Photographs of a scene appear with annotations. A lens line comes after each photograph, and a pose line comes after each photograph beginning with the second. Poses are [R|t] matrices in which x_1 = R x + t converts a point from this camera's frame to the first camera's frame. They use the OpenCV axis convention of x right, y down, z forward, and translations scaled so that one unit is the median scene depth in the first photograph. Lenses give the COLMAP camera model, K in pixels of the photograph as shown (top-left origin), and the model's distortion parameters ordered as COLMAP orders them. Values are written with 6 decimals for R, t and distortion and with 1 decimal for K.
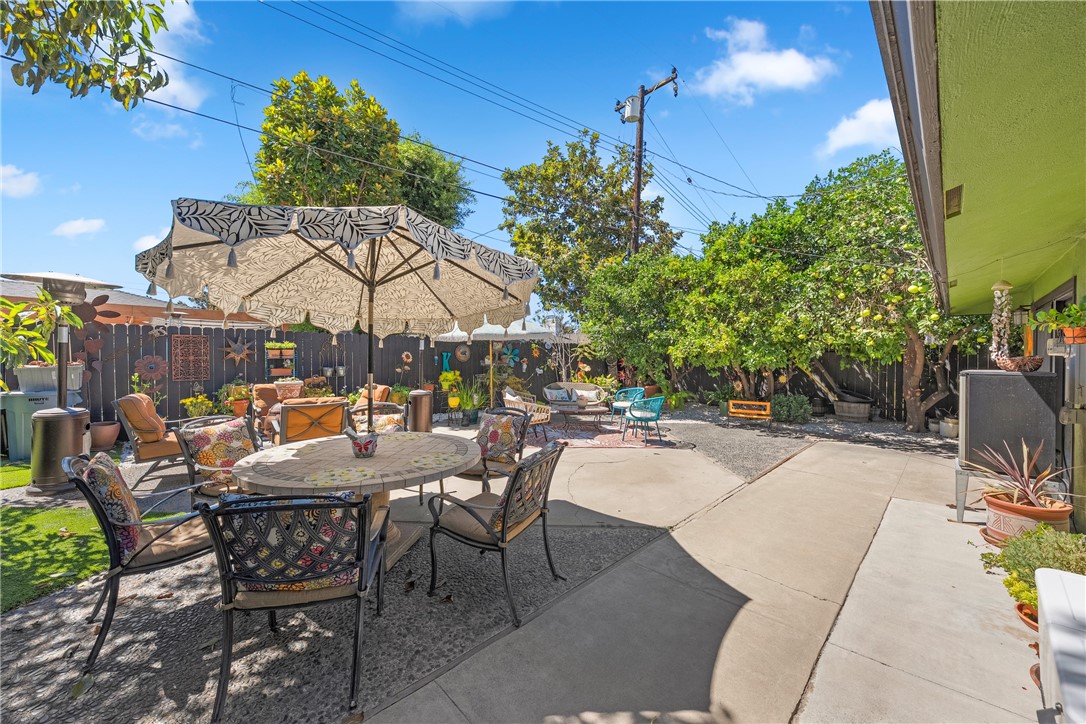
lens RADIAL K [[410.1, 0, 540.7], [0, 410.1, 358.3], [0, 0, 1]] dist [0.000984, -0.000712]
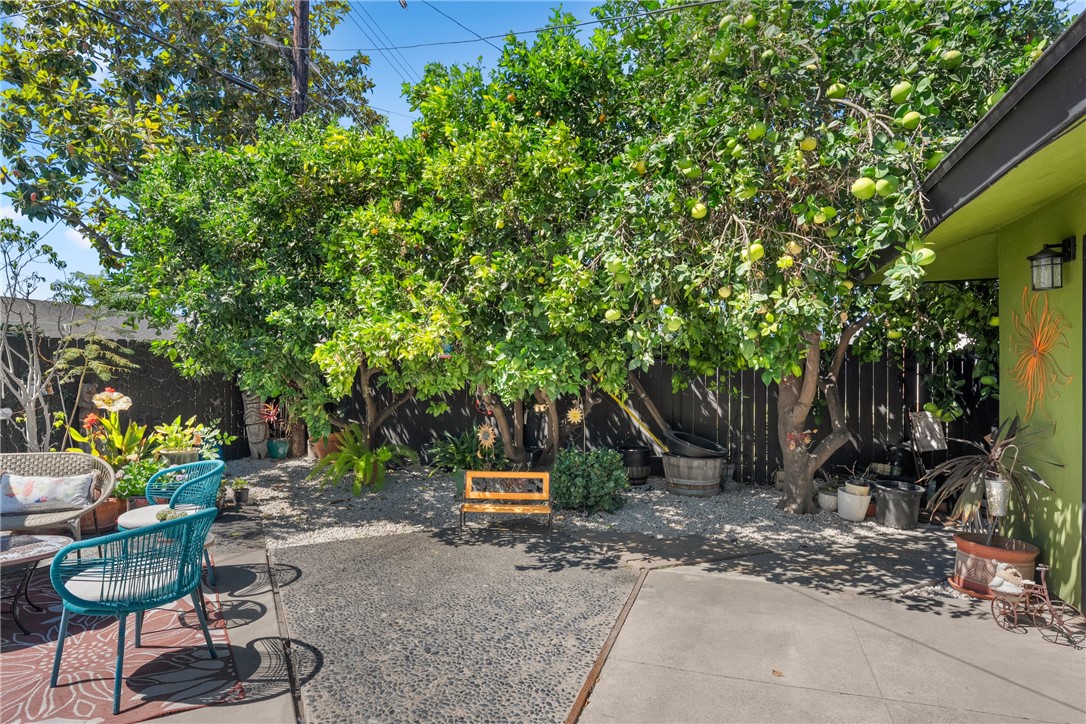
lens RADIAL K [[606.4, 0, 508.2], [0, 606.4, 370.7], [0, 0, 1]] dist [0.003450, -0.000183]
pose [[0.915099, -0.009142, 0.403125, 0.251019], [0.010945, 0.999938, -0.002168, -0.000671], [-0.403080, 0.006396, 0.915142, 0.411000]]
